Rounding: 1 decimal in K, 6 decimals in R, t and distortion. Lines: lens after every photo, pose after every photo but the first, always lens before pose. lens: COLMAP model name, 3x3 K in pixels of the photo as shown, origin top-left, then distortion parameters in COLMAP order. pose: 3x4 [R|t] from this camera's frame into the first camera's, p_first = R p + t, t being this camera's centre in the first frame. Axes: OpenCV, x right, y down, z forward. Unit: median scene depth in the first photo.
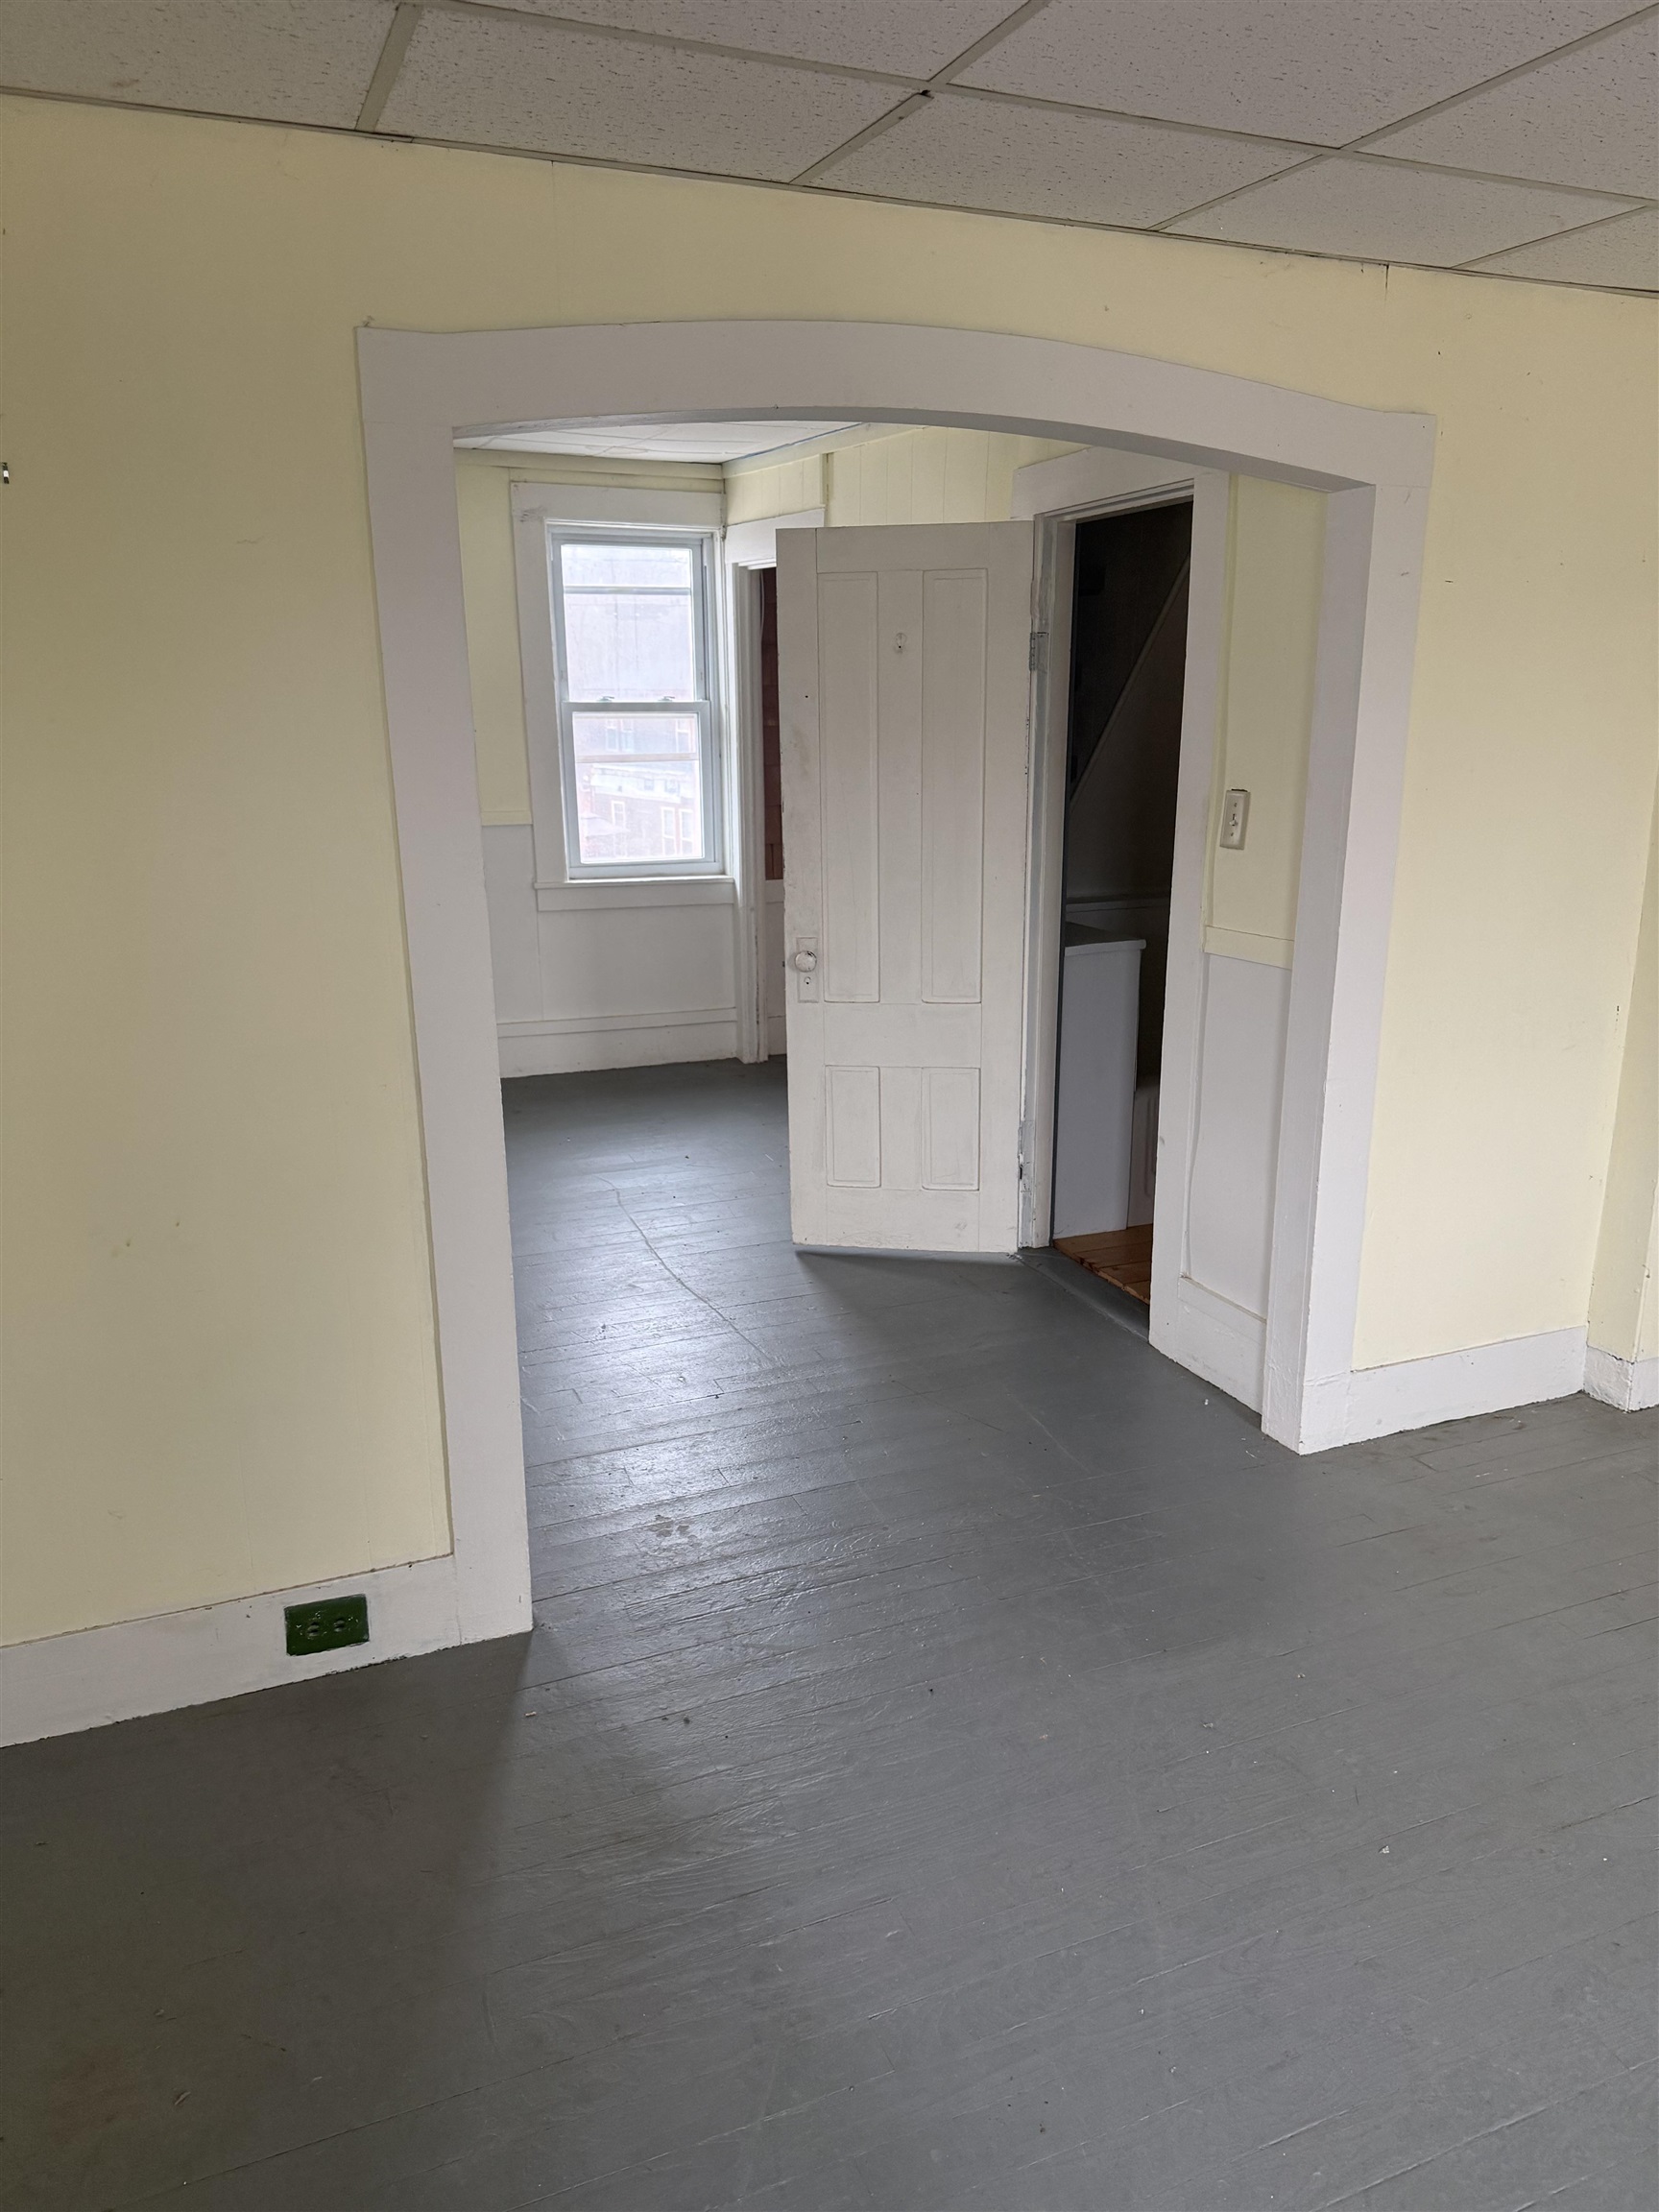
lens RADIAL K [[1547.9, 0, 829.5], [0, 1547.9, 1106.0], [0, 0, 1]] dist [0.144263, -0.211531]
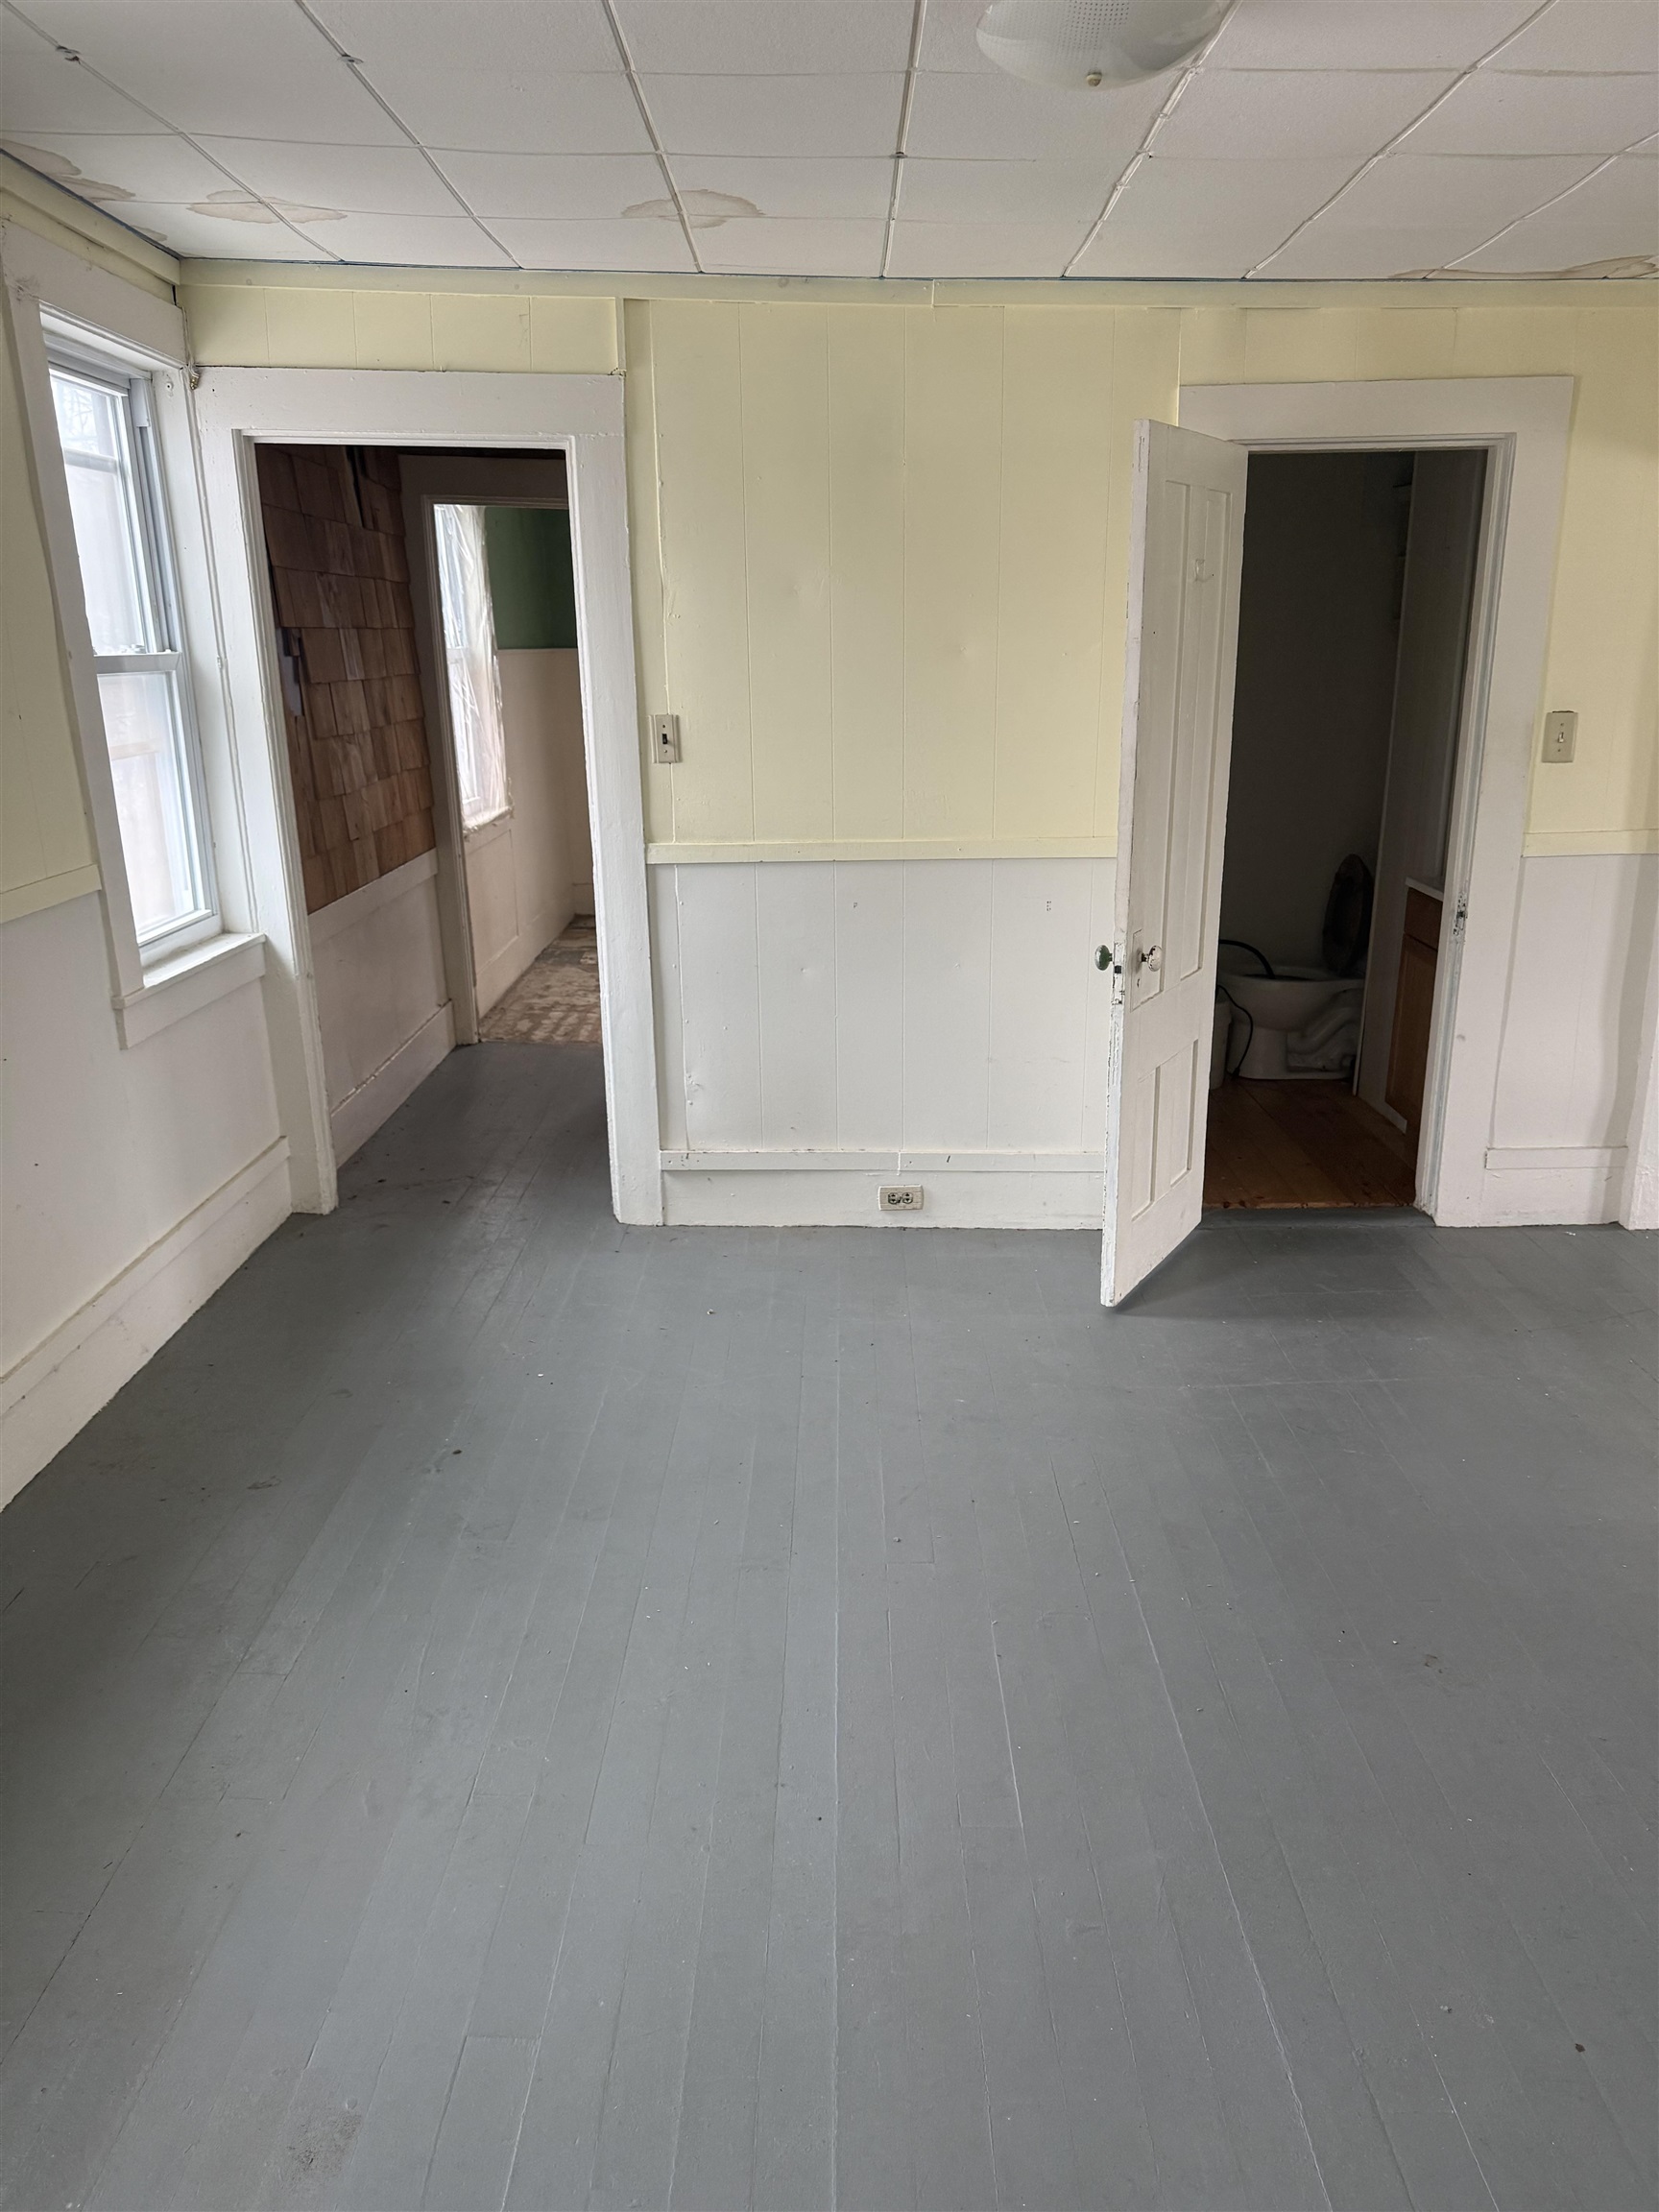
lens RADIAL K [[1547.9, 0, 829.5], [0, 1547.9, 1106.0], [0, 0, 1]] dist [0.144263, -0.211531]
pose [[0.410589, -0.276188, 0.868986, -0.866112], [0.241787, 0.951885, 0.188293, -0.227196], [-0.879179, 0.132798, 0.457612, 0.810135]]
